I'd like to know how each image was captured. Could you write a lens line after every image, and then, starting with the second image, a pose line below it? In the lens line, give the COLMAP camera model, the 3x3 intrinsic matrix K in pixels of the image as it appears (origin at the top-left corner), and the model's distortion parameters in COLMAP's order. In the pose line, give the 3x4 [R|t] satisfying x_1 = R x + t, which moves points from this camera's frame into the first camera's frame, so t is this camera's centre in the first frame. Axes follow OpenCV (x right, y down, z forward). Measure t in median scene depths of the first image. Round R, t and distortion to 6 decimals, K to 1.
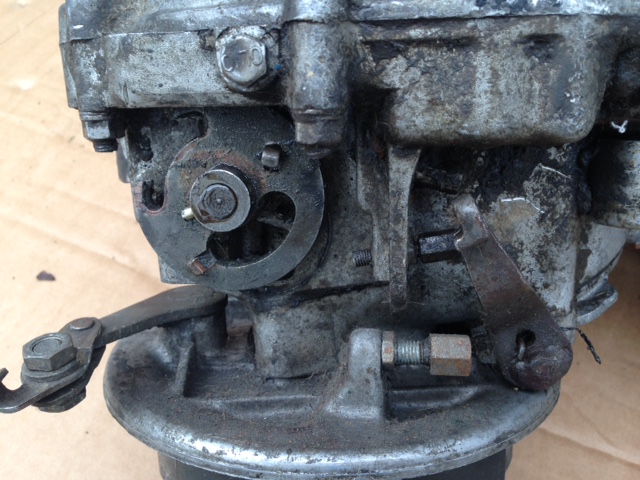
lens RADIAL K [[600.5, 0, 320.0], [0, 600.5, 240.0], [0, 0, 1]] dist [0.101051, -0.229258]
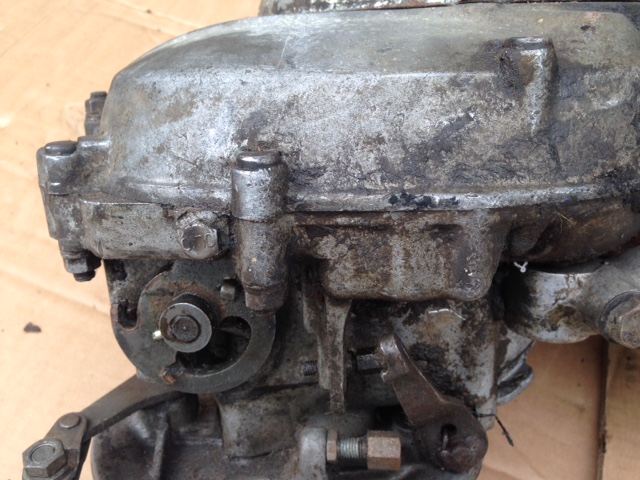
lens RADIAL K [[600.5, 0, 320.0], [0, 600.5, 240.0], [0, 0, 1]] dist [0.101051, -0.229258]
pose [[0.999454, -0.018247, 0.027554, 0.063611], [0.016425, 0.997751, 0.064987, -0.300915], [-0.028678, -0.064499, 0.997506, -0.157999]]
